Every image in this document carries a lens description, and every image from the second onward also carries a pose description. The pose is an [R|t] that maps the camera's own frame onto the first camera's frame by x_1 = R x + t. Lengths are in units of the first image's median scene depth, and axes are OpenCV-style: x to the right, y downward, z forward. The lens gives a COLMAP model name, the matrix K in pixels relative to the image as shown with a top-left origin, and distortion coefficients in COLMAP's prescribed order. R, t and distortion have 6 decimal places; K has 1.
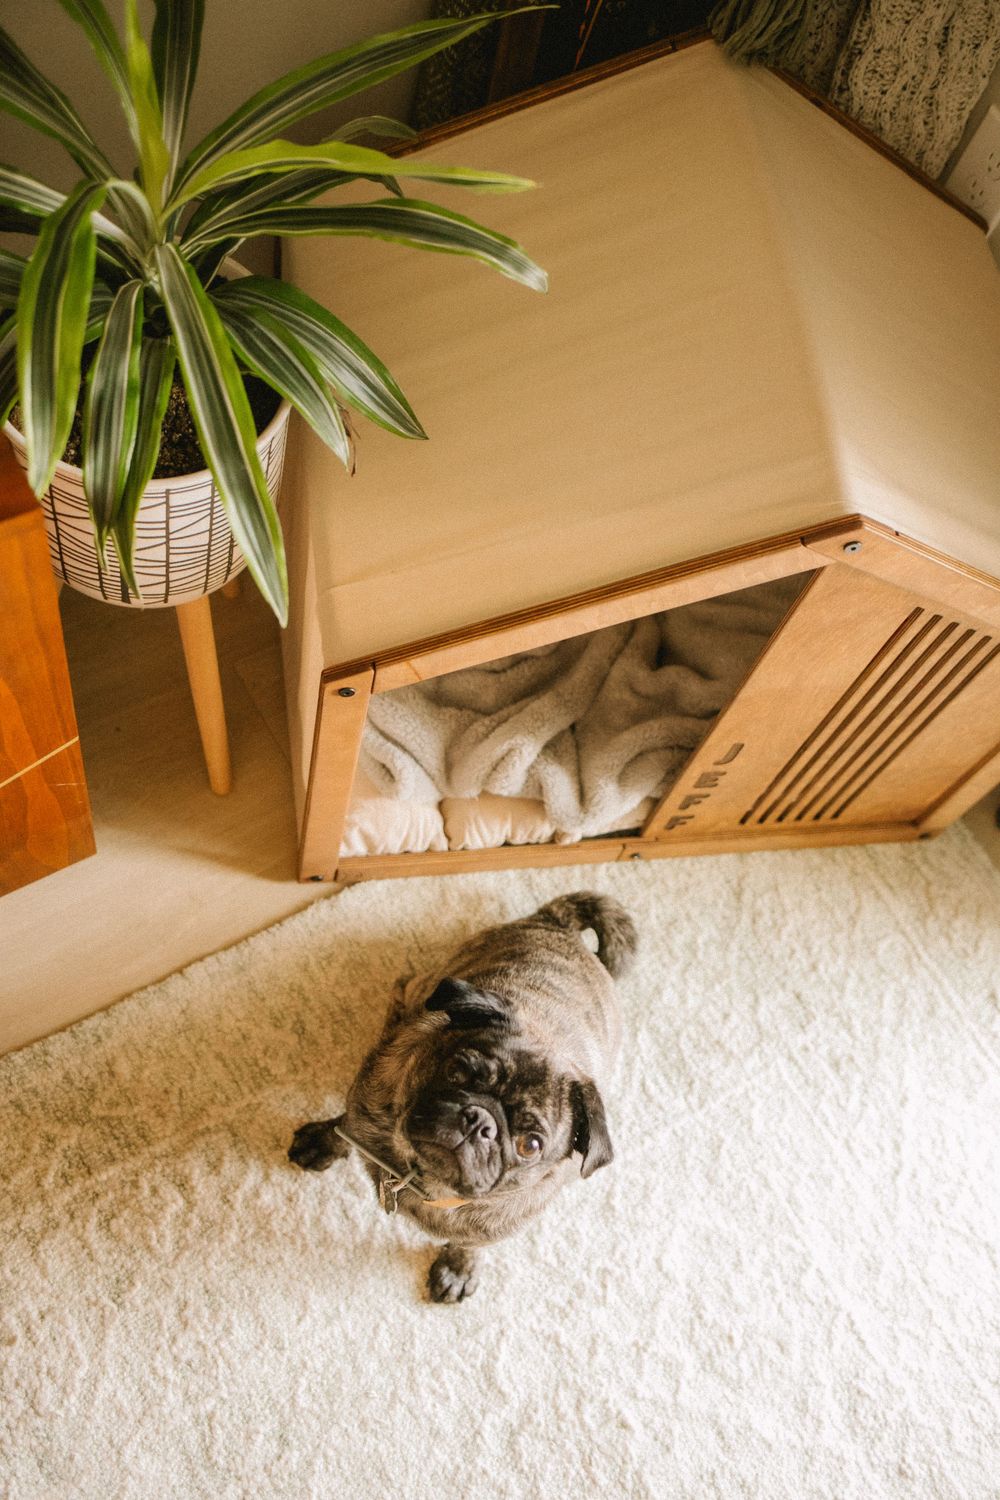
lens RADIAL K [[1457.3, 0, 507.6], [0, 1457.3, 751.0], [0, 0, 1]] dist [-0.069523, 0.056139]
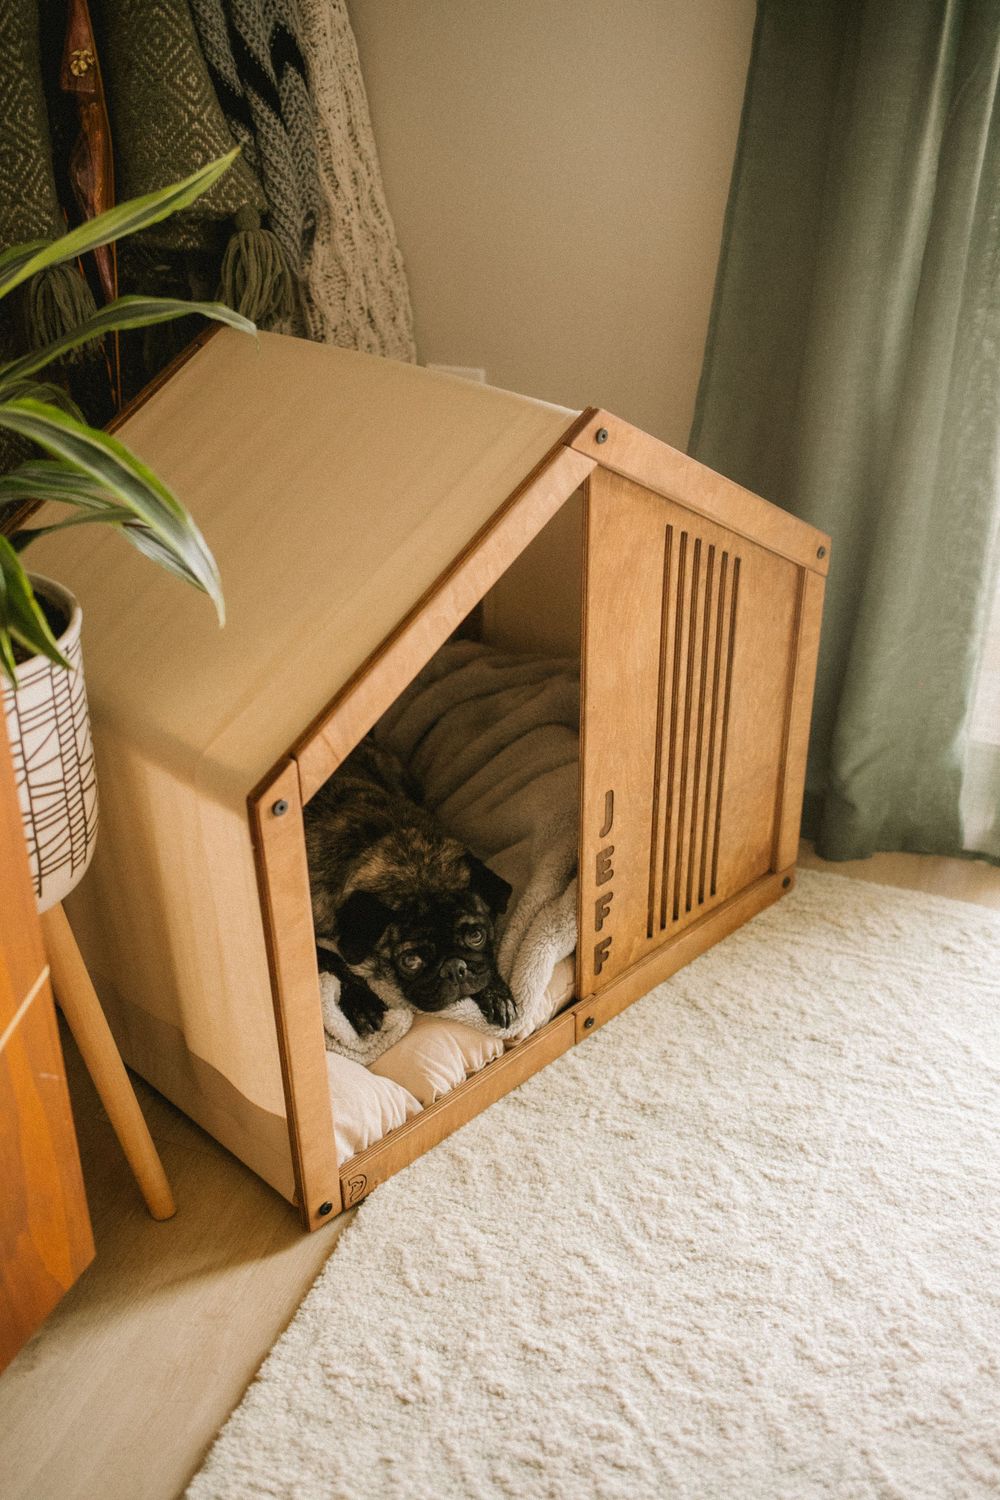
lens RADIAL K [[1457.3, 0, 507.6], [0, 1457.3, 751.0], [0, 0, 1]] dist [-0.069523, 0.056139]
pose [[0.776843, -0.453309, 0.437065, -0.307115], [0.616280, 0.689827, -0.379918, 0.299073], [-0.129279, 0.564491, 0.815252, 0.159359]]
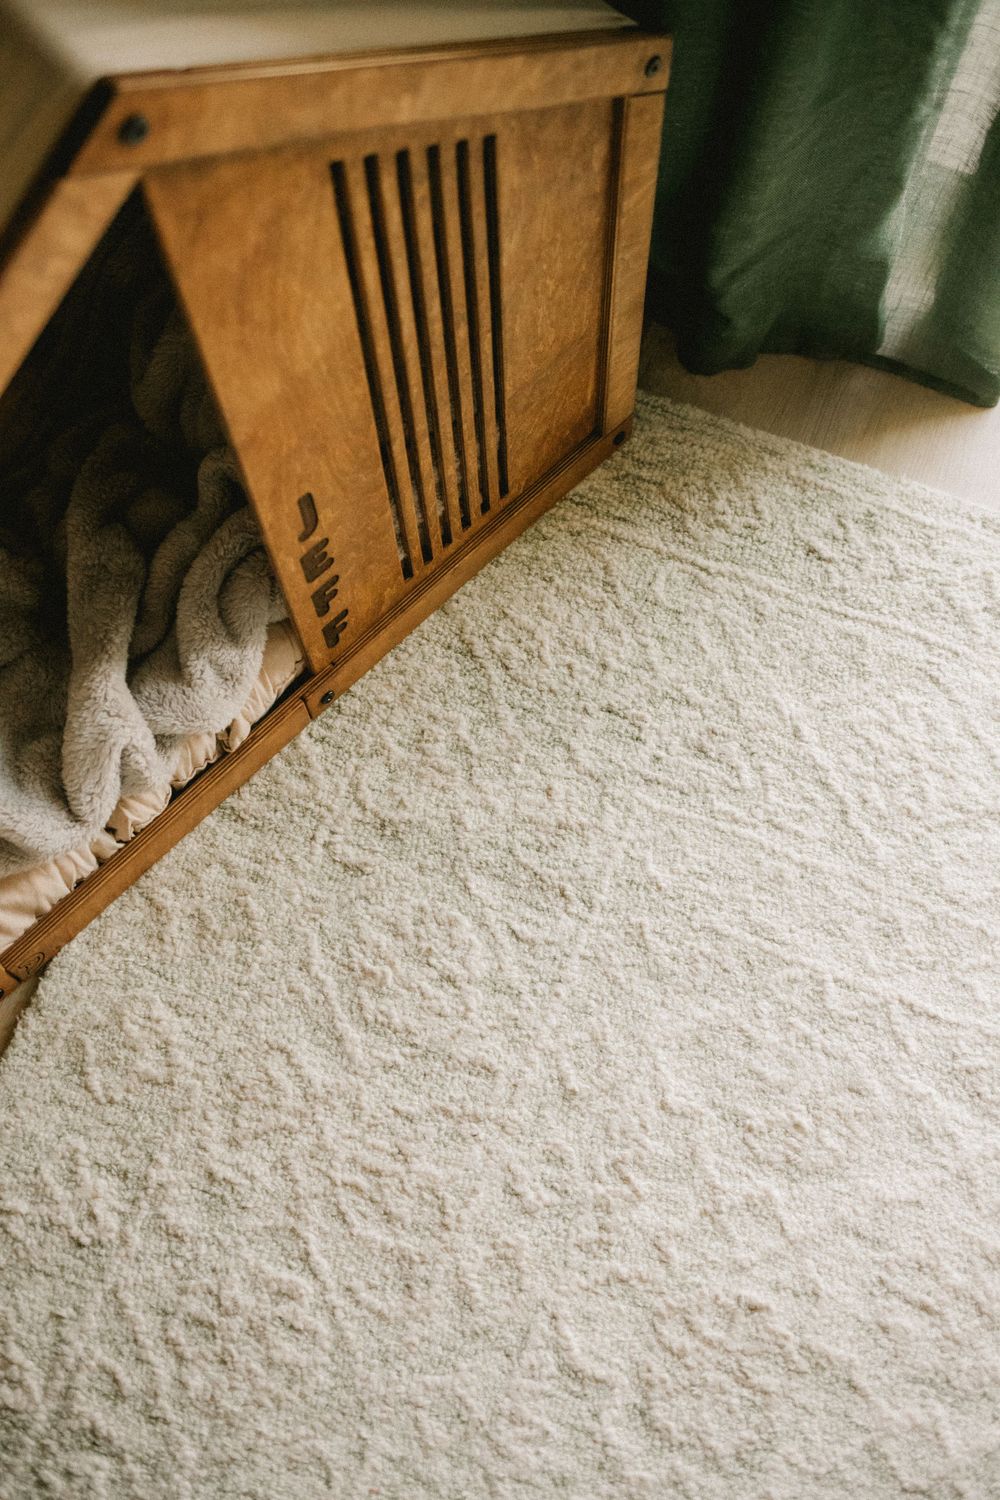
lens RADIAL K [[1457.3, 0, 507.6], [0, 1457.3, 751.0], [0, 0, 1]] dist [-0.069523, 0.056139]
pose [[0.781064, -0.623428, 0.035734, 0.127353], [0.614208, 0.777315, 0.136125, 0.052765], [-0.112641, -0.084374, 0.990047, 0.266458]]
